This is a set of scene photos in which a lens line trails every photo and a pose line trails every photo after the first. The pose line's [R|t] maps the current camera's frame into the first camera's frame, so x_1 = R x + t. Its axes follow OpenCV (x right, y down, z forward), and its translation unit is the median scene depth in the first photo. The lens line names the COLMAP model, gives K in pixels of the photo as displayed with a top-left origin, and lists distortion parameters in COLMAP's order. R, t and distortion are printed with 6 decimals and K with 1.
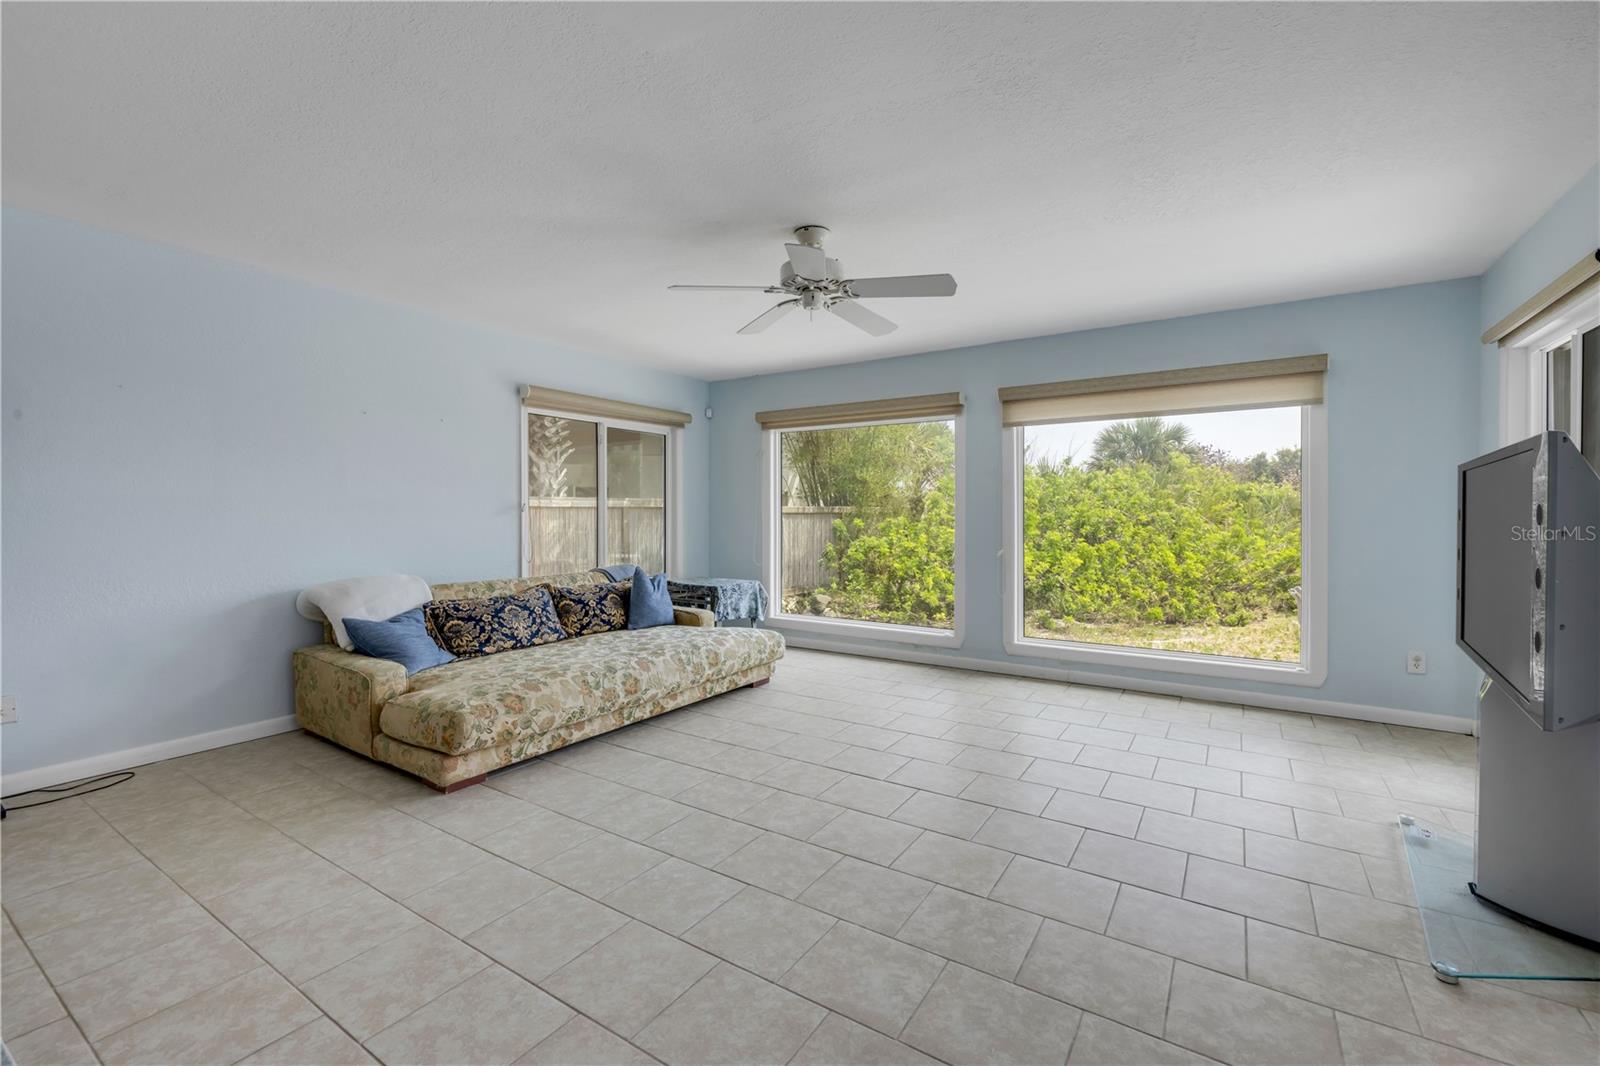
lens RADIAL K [[681.0, 0, 793.0], [0, 681.0, 510.4], [0, 0, 1]] dist [-0.000299, -0.000039]
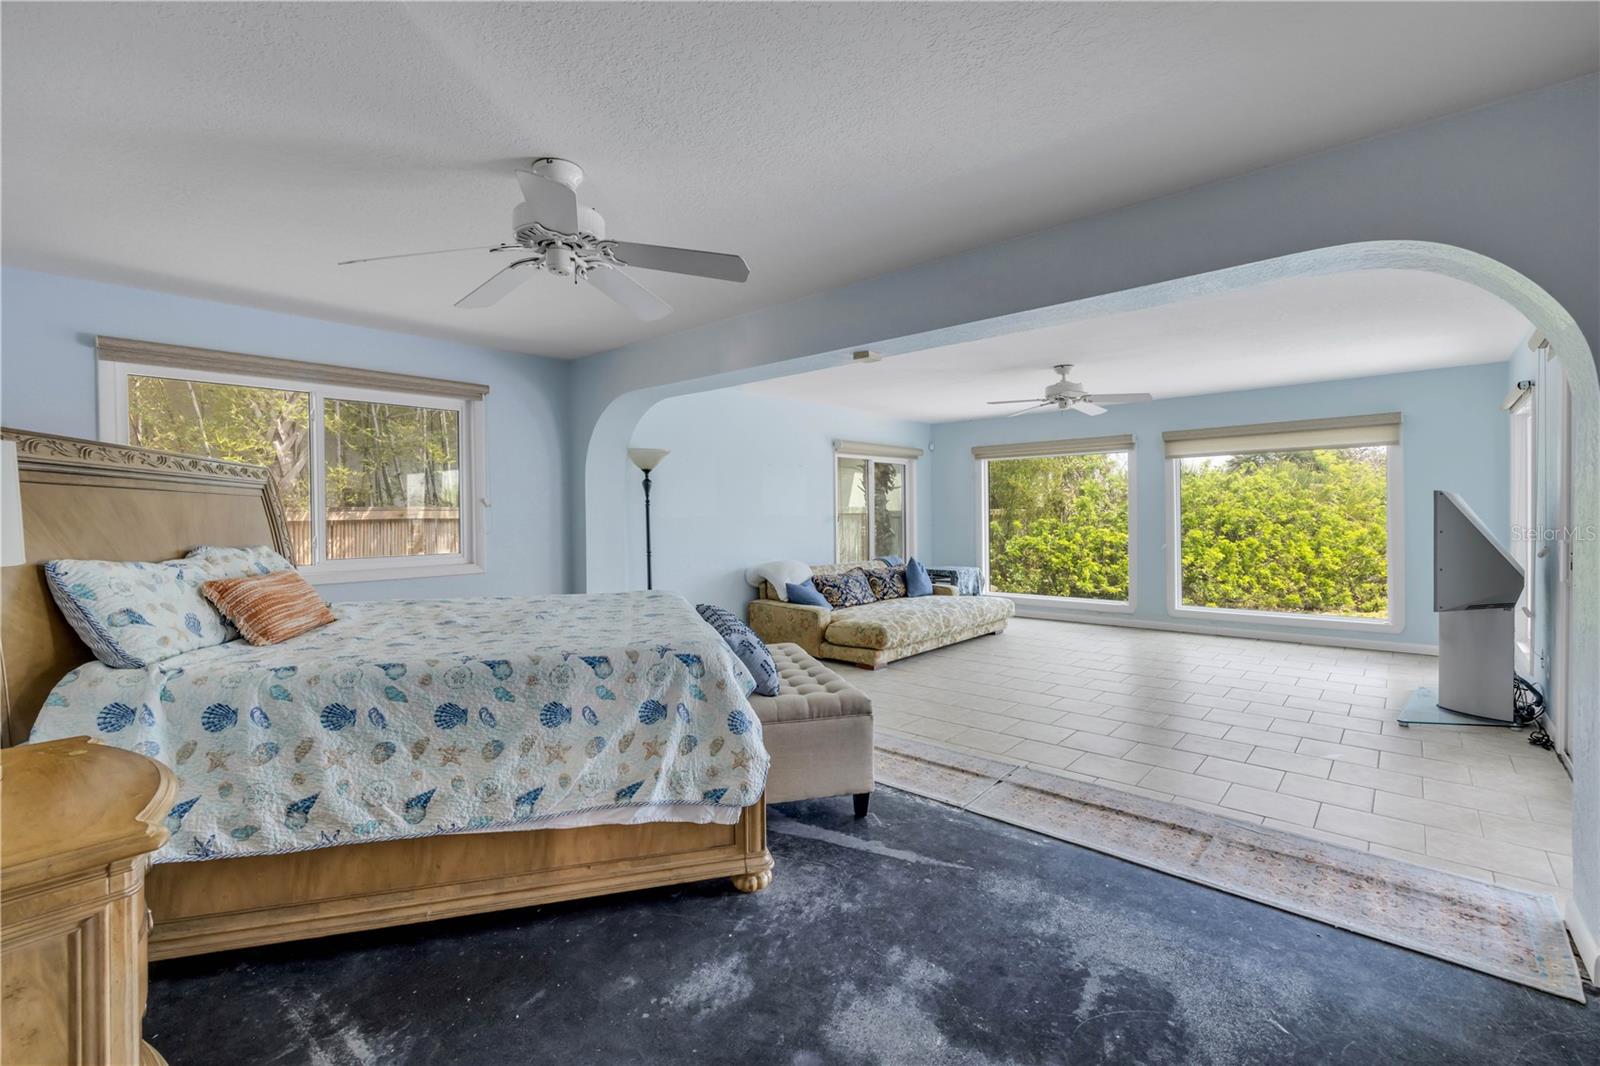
lens RADIAL K [[695.8, 0, 795.0], [0, 695.8, 508.3], [0, 0, 1]] dist [0.001846, 0.000226]
pose [[0.989305, -0.013204, -0.145260, -0.246682], [0.012855, 0.999912, -0.003347, -0.022315], [0.145291, 0.001444, 0.989388, -0.554171]]
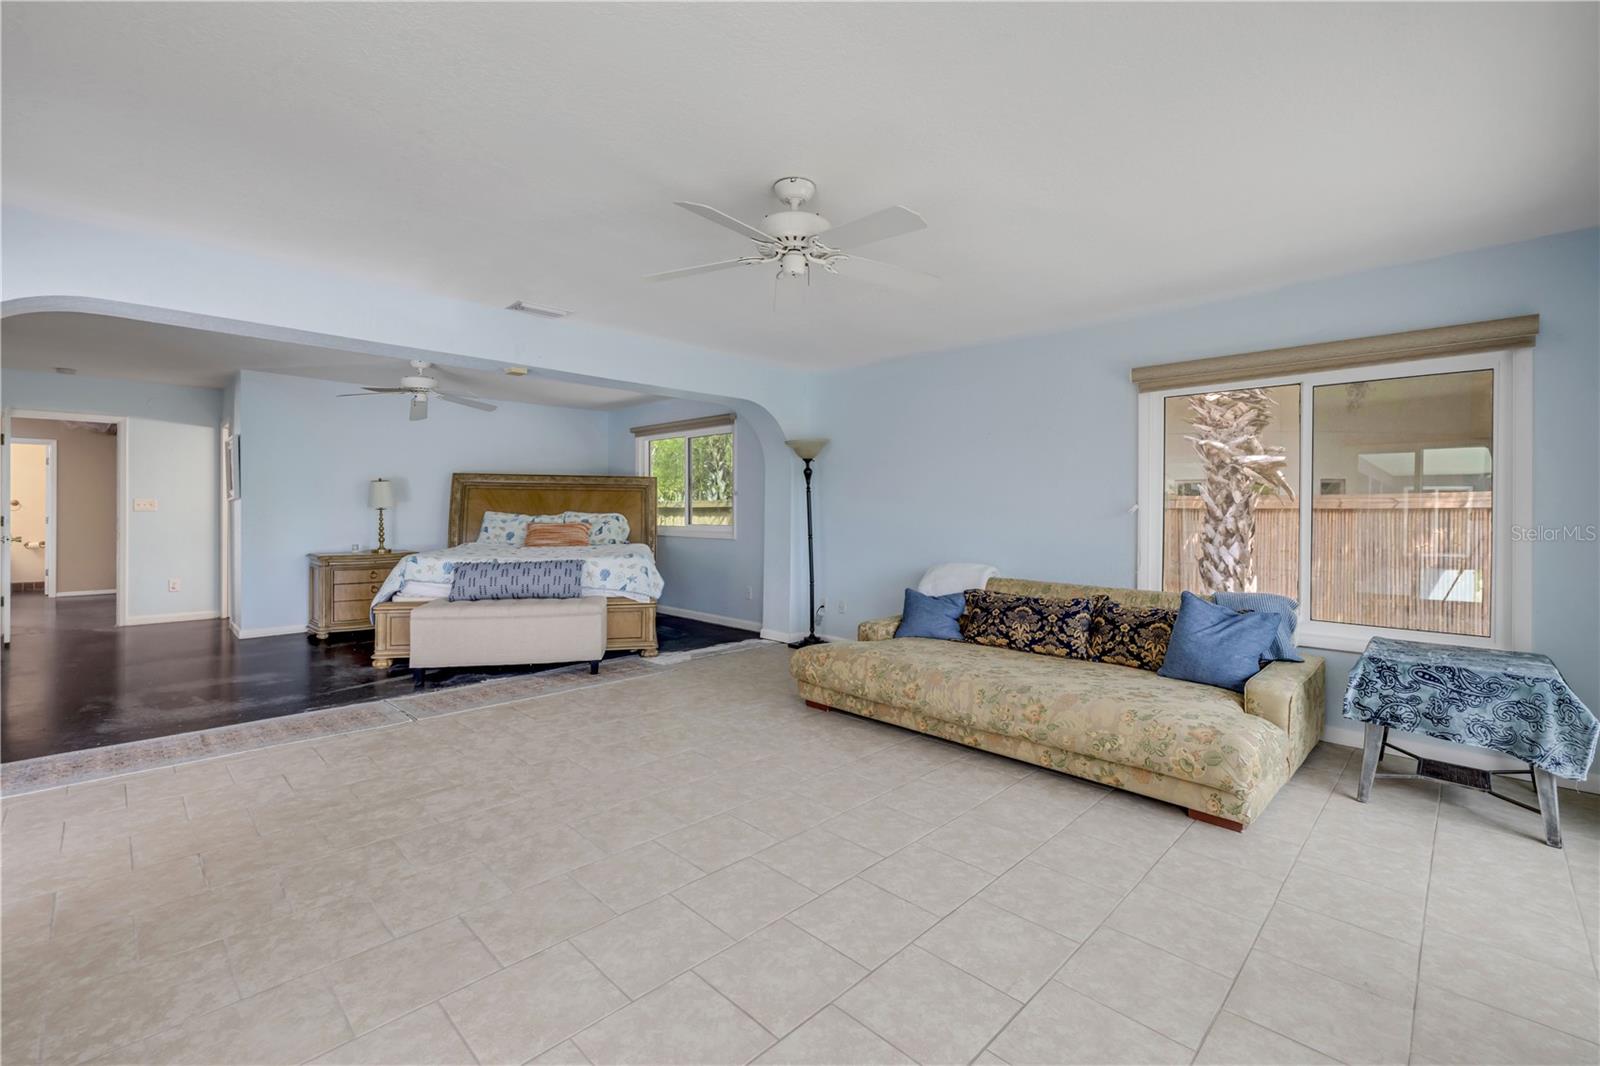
lens RADIAL K [[695.8, 0, 795.0], [0, 695.8, 508.3], [0, 0, 1]] dist [0.001846, 0.000226]
pose [[-0.205191, -0.010627, -0.978664, 0.534541], [-0.005253, 0.999939, -0.009756, 0.006072], [0.978708, 0.003139, -0.205234, 0.719583]]
